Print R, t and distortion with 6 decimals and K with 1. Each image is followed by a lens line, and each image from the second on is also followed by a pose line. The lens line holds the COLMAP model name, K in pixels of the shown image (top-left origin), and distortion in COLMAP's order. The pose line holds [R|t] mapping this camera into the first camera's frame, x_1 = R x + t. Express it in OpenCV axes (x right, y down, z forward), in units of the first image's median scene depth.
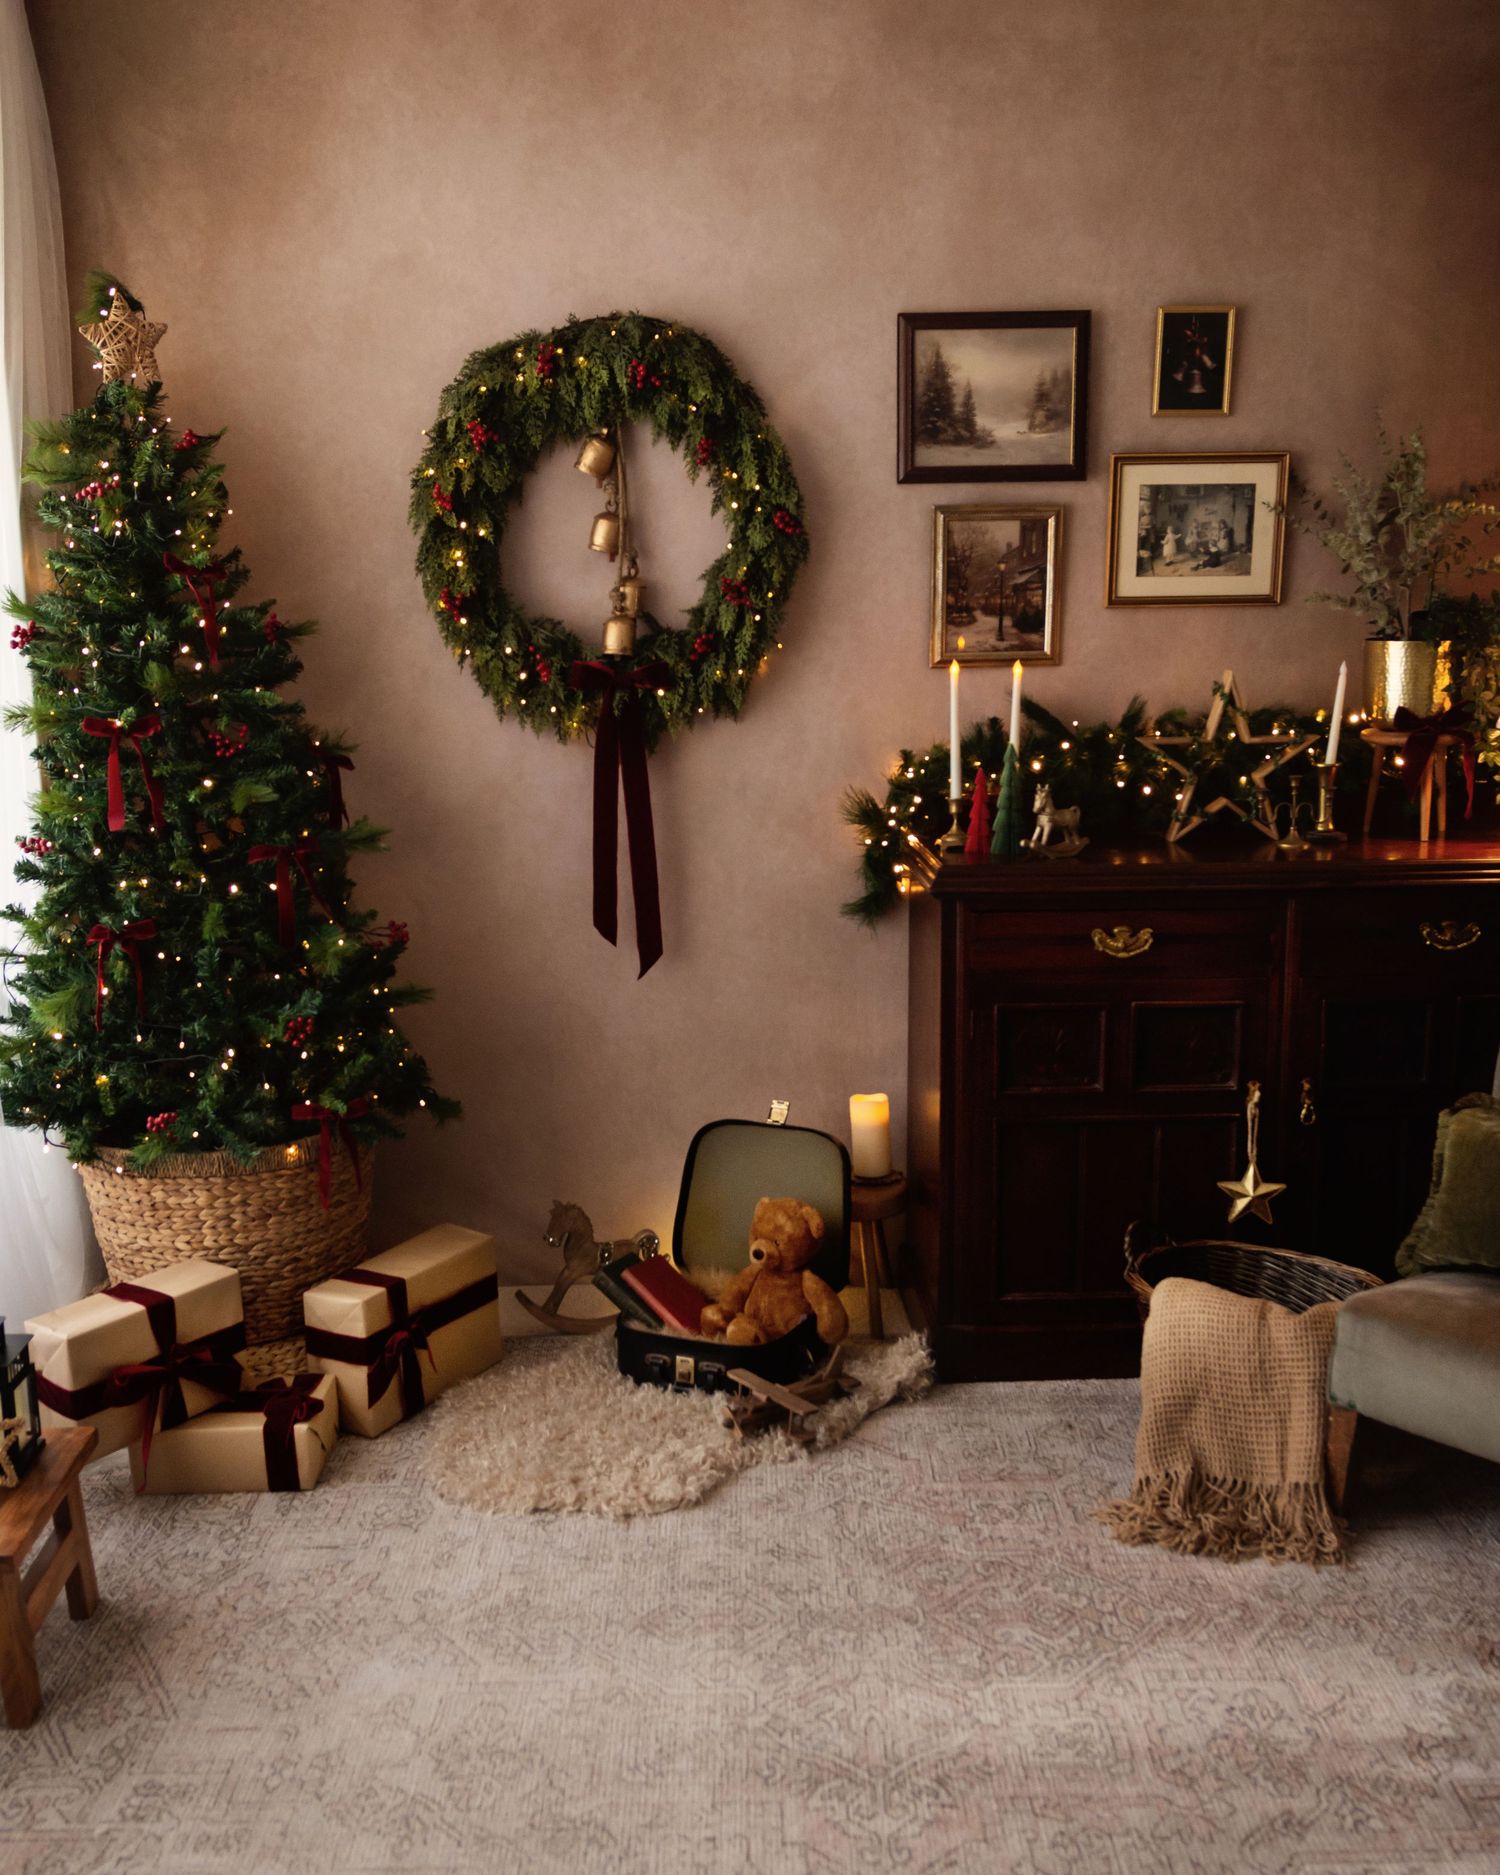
lens RADIAL K [[1887.0, 0, 755.1], [0, 1887.0, 962.8], [0, 0, 1]] dist [0.000247, -0.010952]
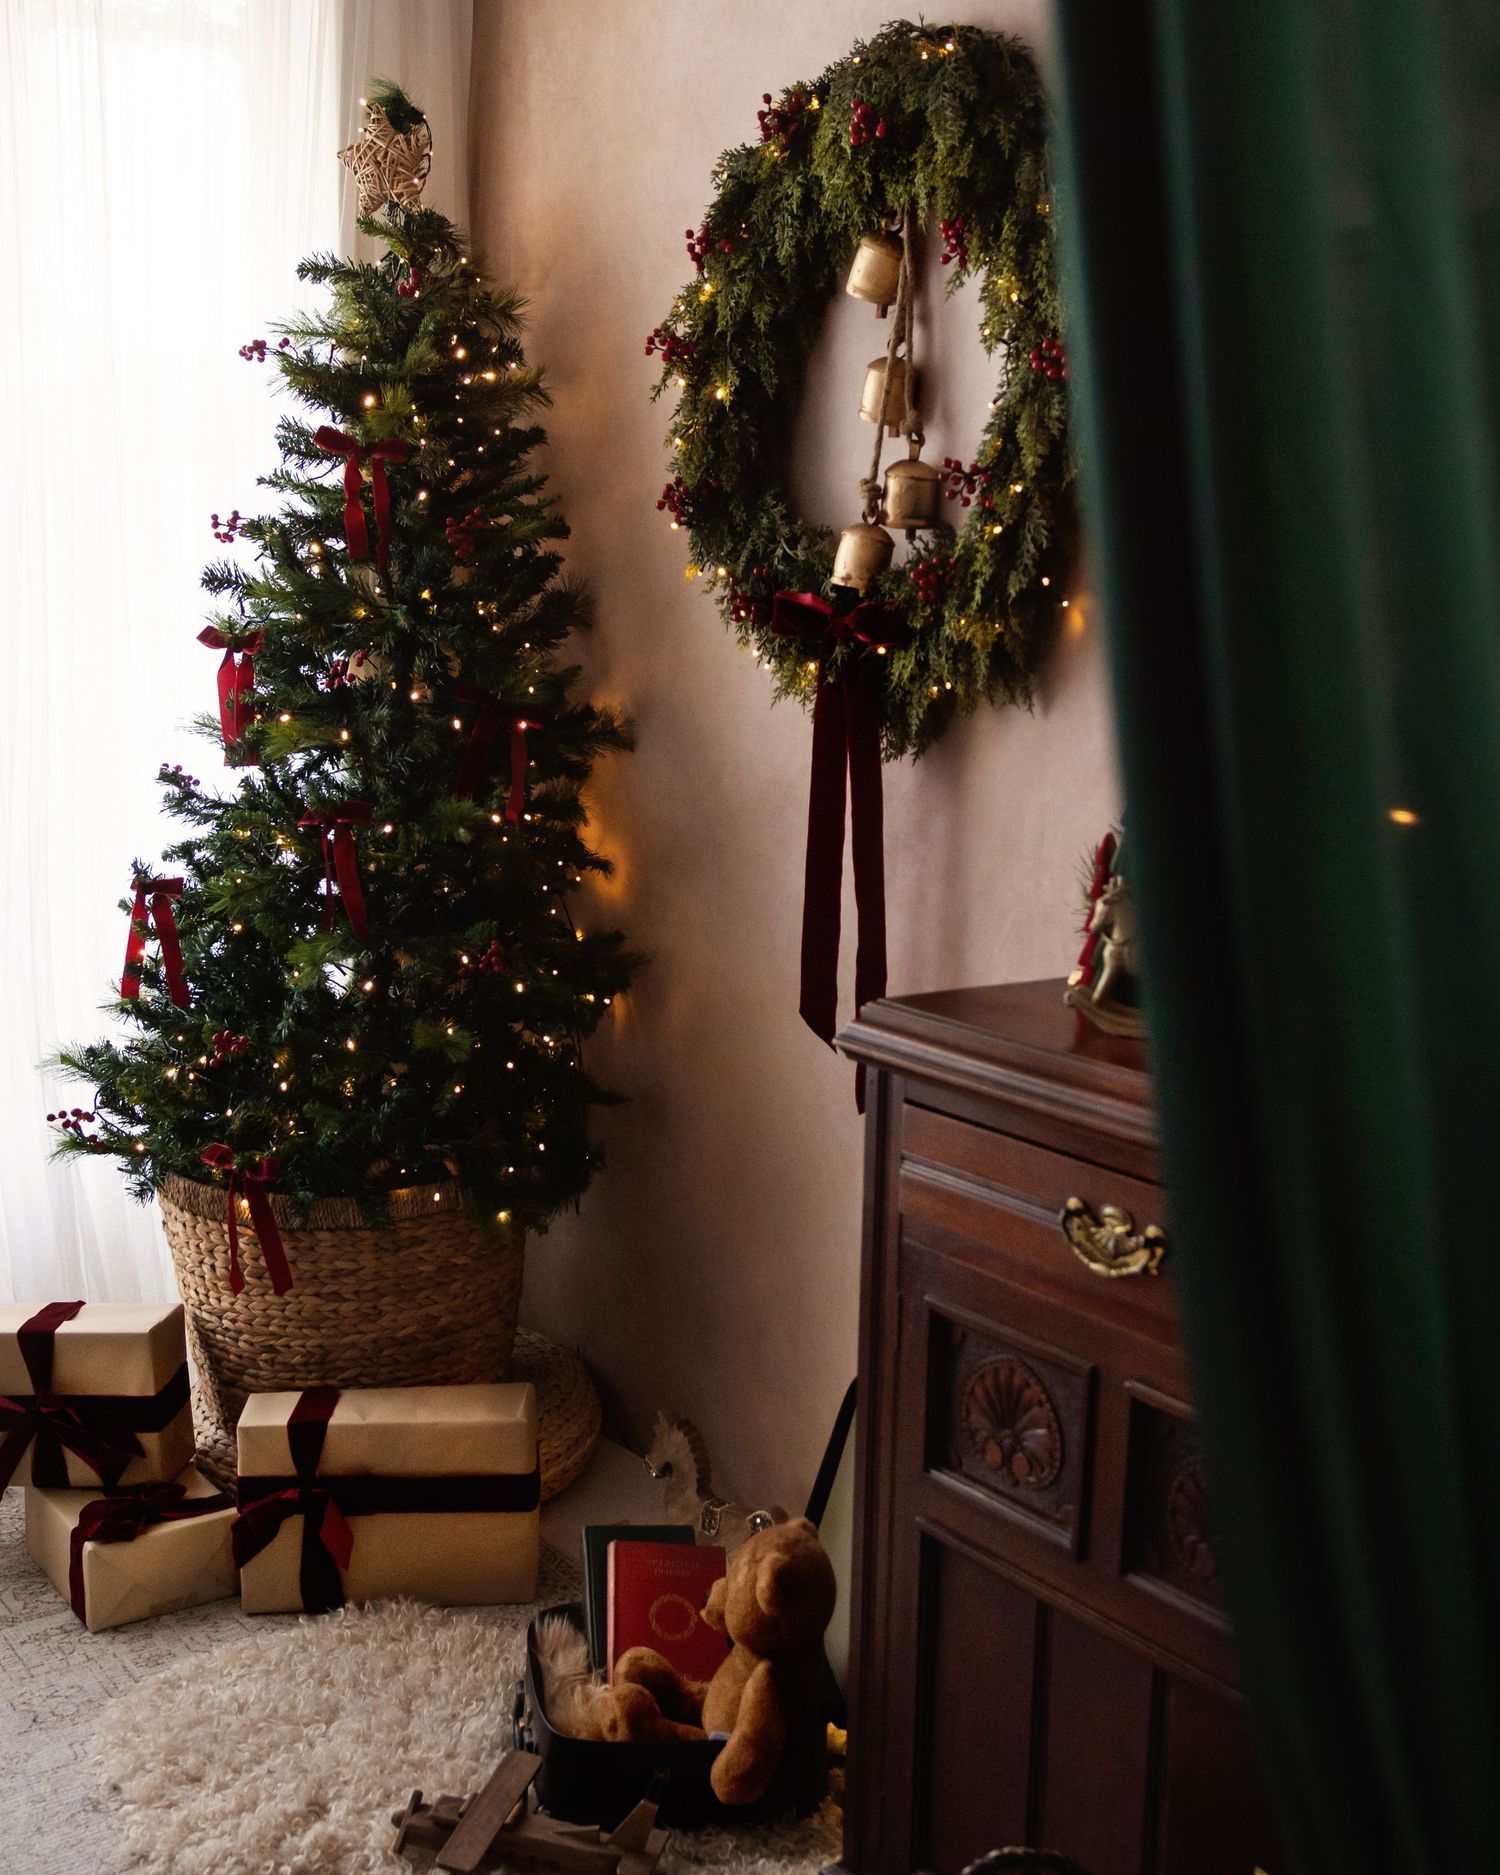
lens RADIAL K [[2223.9, 0, 788.8], [0, 2223.9, 942.2], [0, 0, 1]] dist [0.001728, 0.002007]
pose [[0.566668, 0.163978, -0.807464, 0.536474], [-0.187788, 0.979907, 0.067211, -0.096567], [0.802261, 0.113545, 0.586076, 0.584909]]
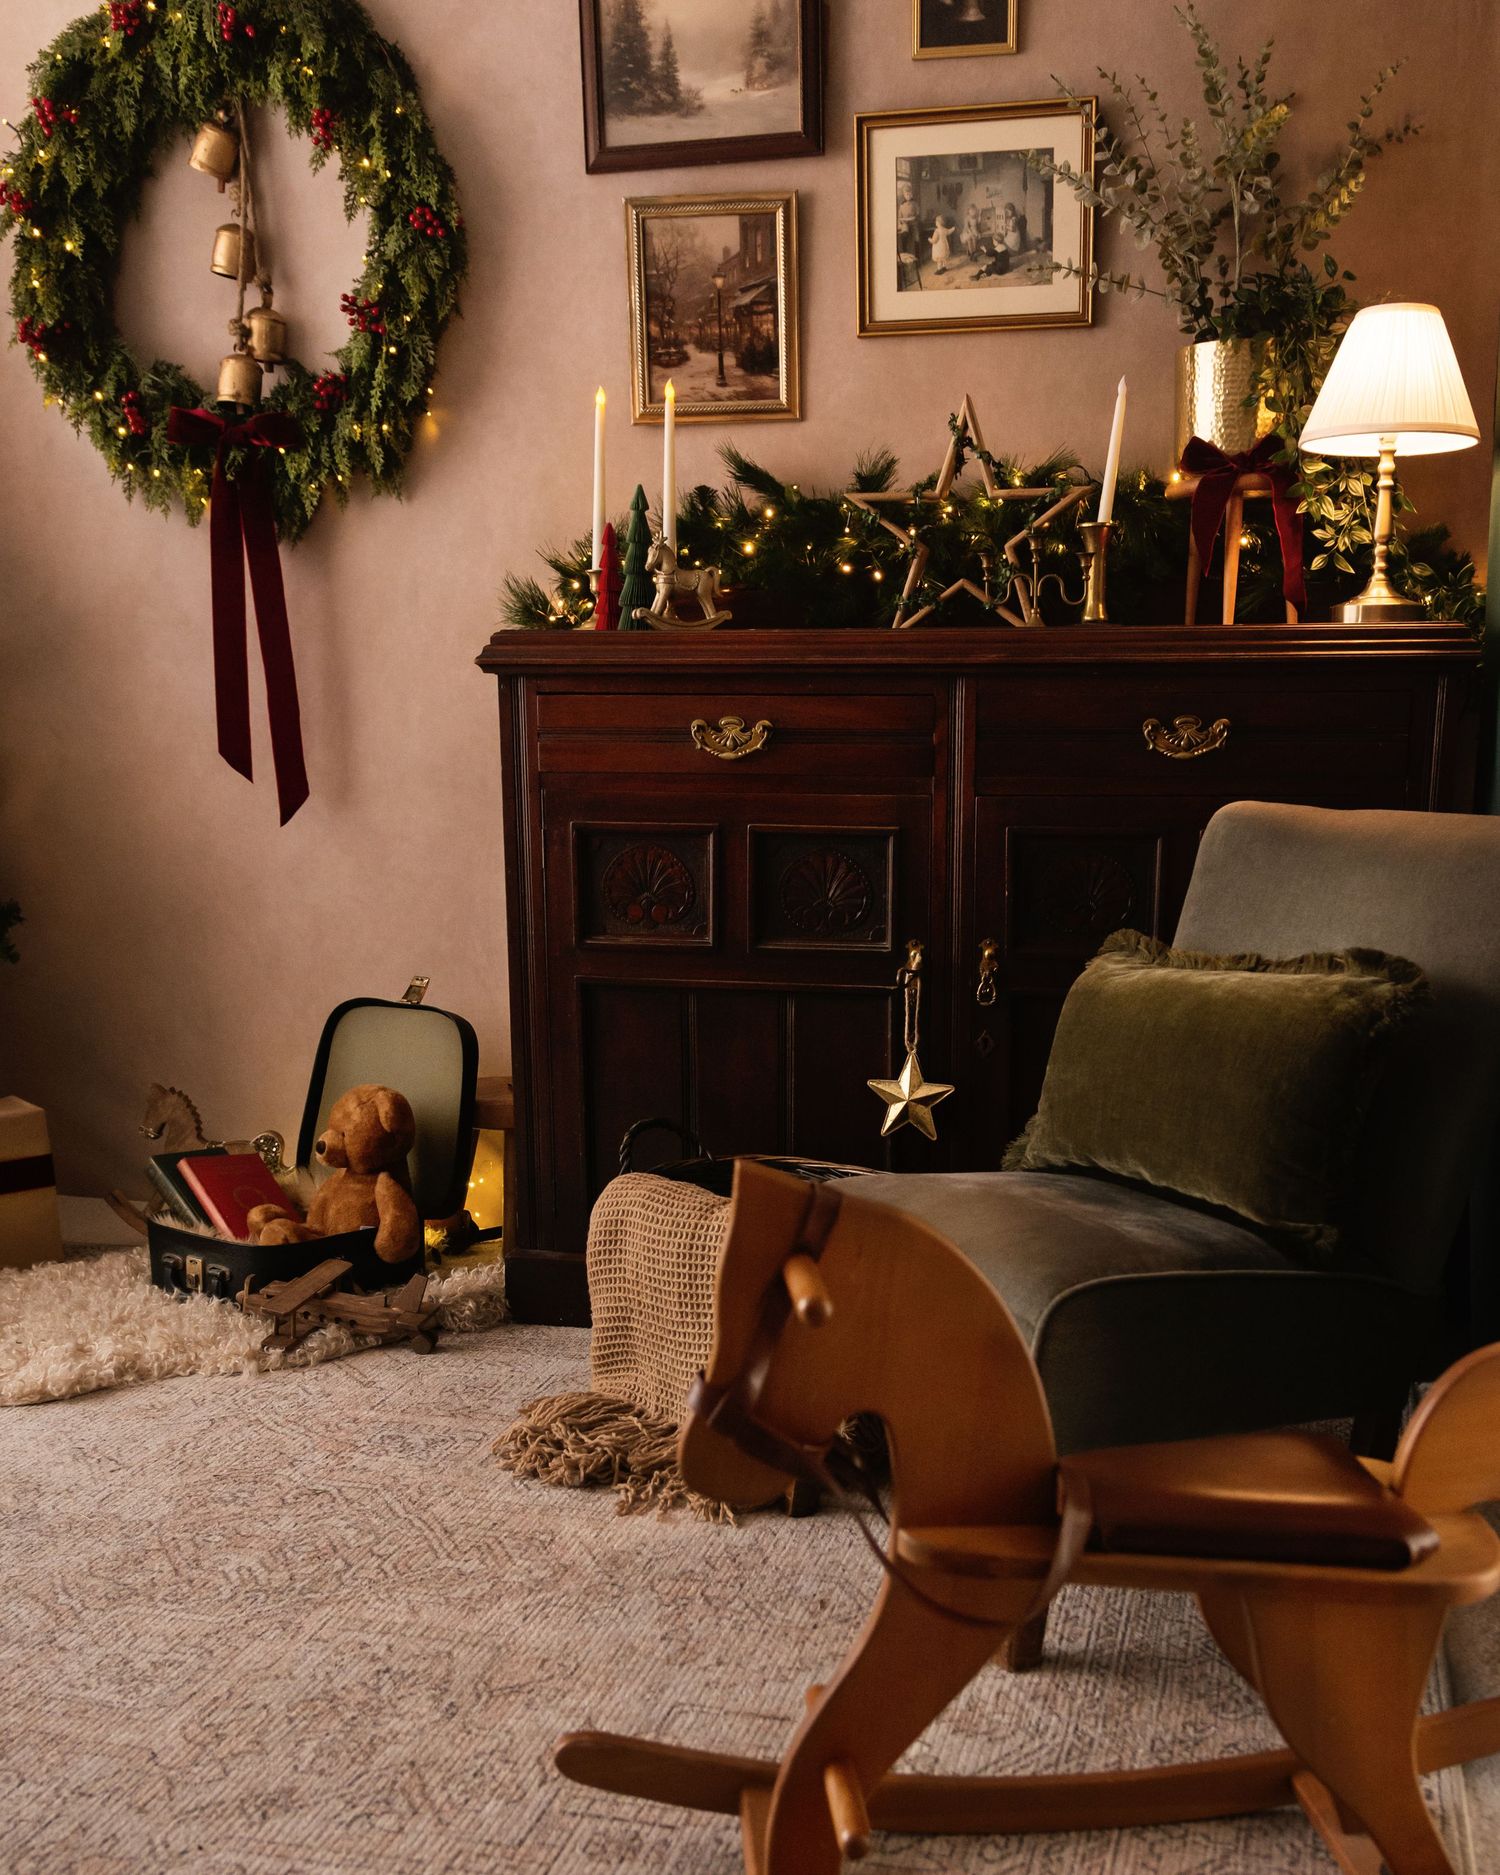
lens RADIAL K [[1983.4, 0, 813.6], [0, 1983.4, 1212.3], [0, 0, 1]] dist [0.003938, -0.005510]
pose [[0.969732, 0.068892, -0.234252, 0.398478], [-0.058117, 0.996923, 0.052600, 0.124548], [0.237155, -0.037394, 0.970752, 0.230027]]
